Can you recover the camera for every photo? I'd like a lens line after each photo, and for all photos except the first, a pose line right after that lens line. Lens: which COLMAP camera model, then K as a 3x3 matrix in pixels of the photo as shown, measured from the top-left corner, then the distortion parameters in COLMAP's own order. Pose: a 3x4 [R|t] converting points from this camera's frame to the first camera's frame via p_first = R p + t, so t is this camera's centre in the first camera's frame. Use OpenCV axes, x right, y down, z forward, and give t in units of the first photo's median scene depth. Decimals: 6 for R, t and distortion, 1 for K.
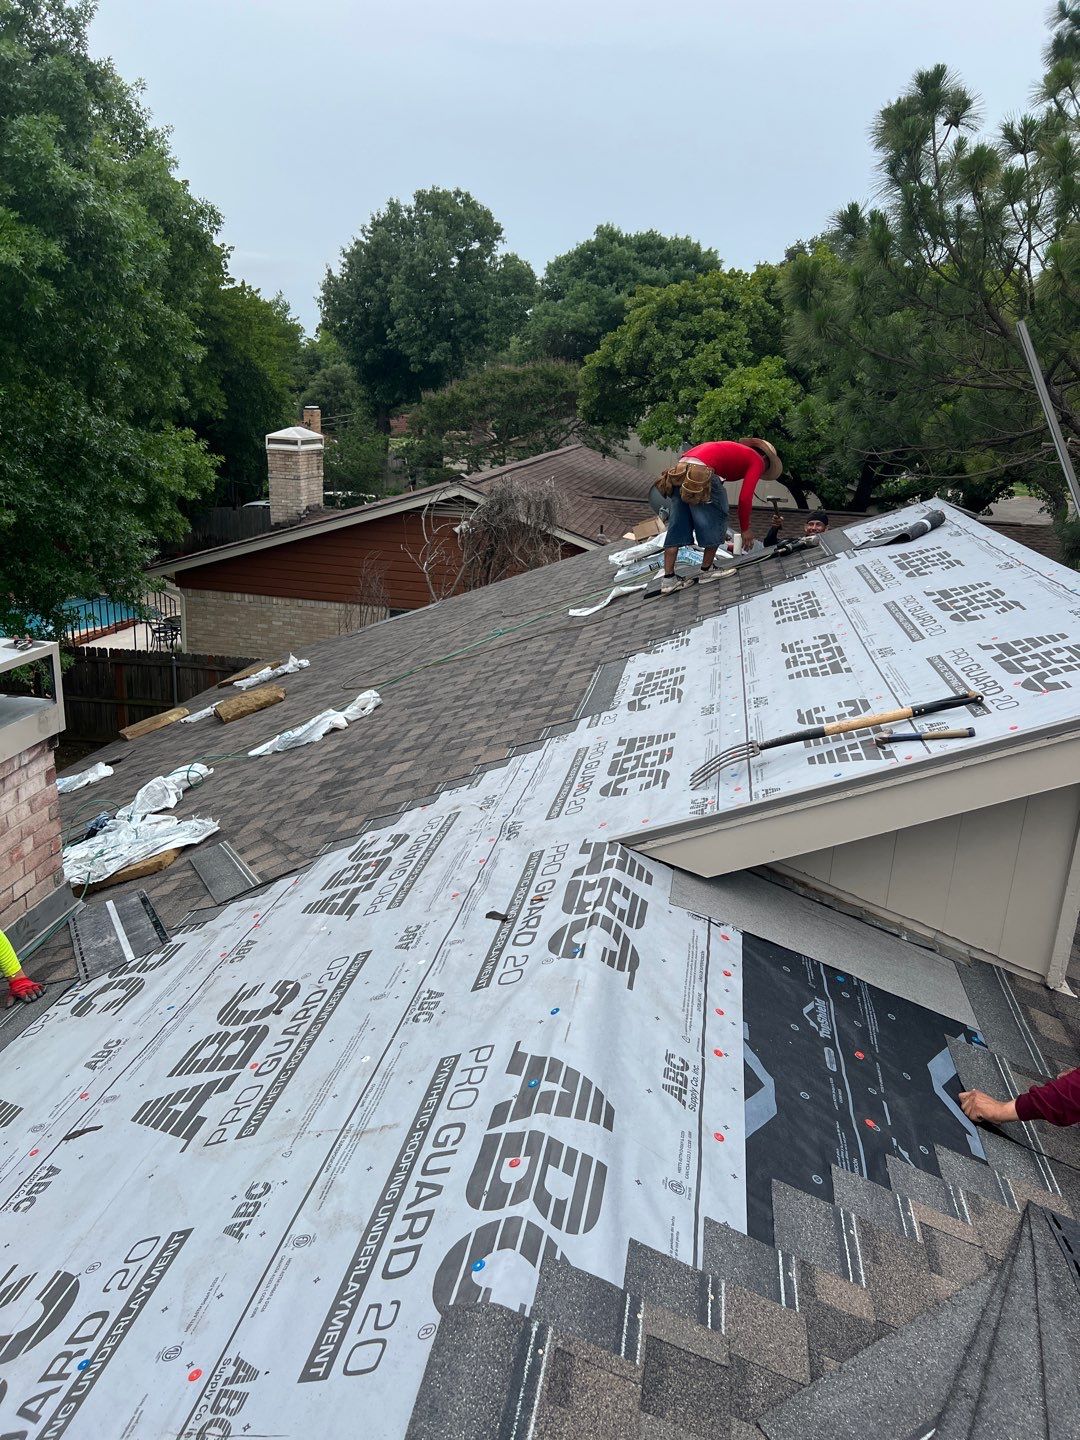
lens RADIAL K [[1074.5, 0, 547.2], [0, 1074.5, 713.9], [0, 0, 1]] dist [0.034302, -0.049923]
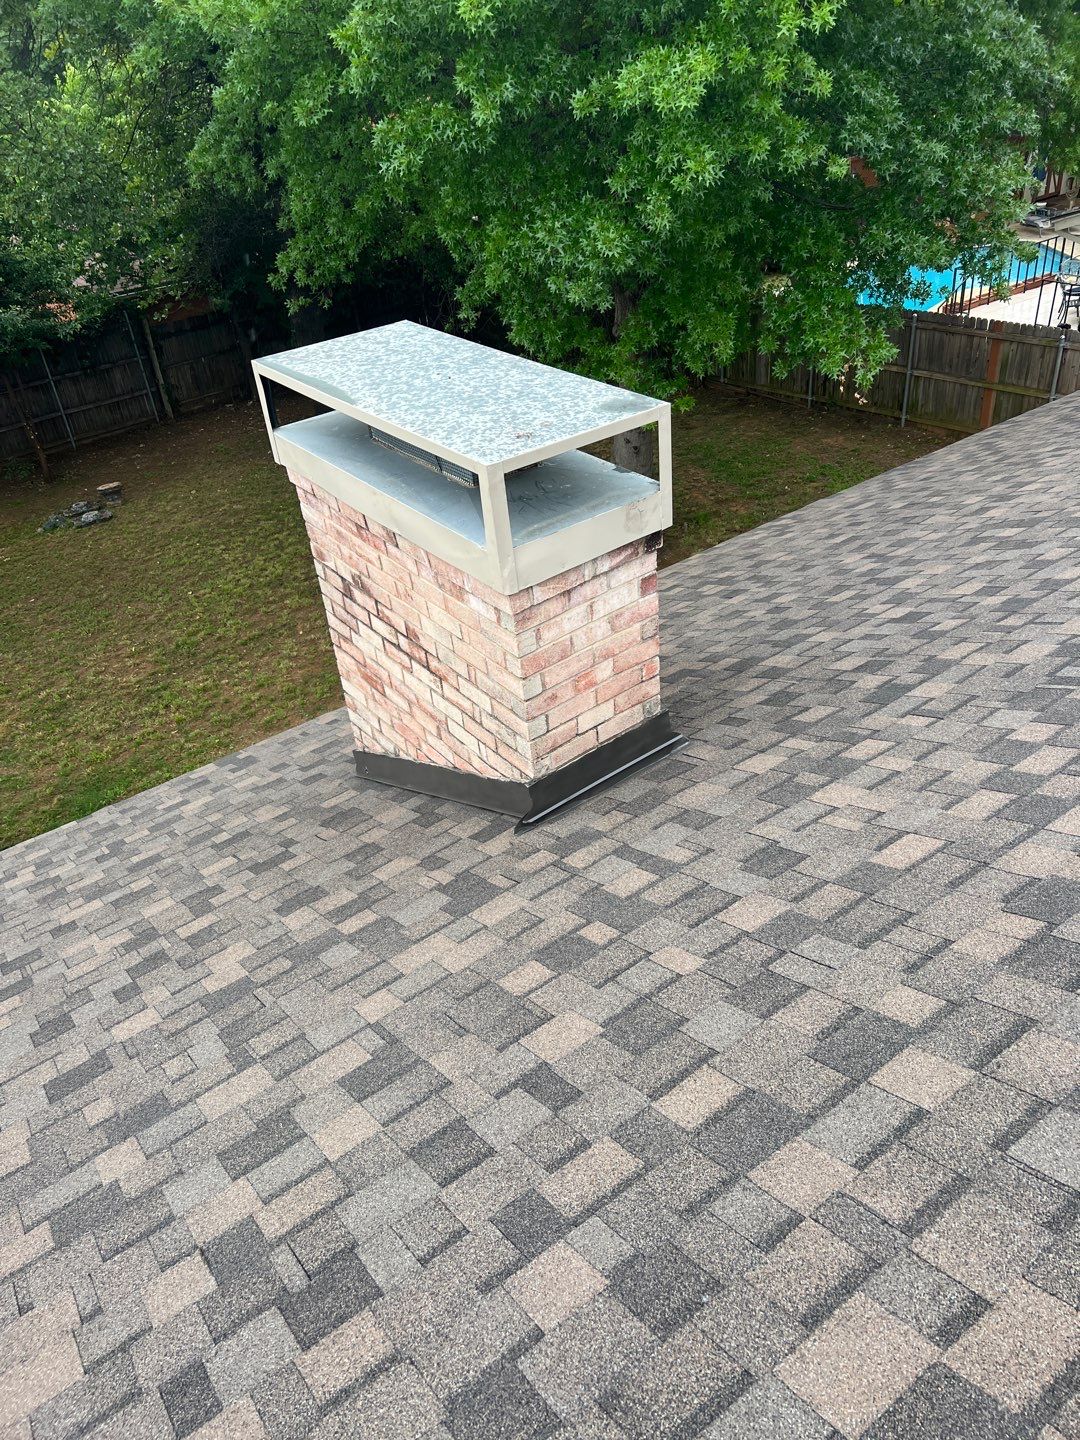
lens RADIAL K [[1074.5, 0, 547.2], [0, 1074.5, 713.9], [0, 0, 1]] dist [0.034302, -0.049923]
pose [[0.693955, 0.299967, -0.654558, 0.005167], [-0.084053, 0.936619, 0.340117, -0.052551], [0.715096, -0.181008, 0.675185, 0.207787]]
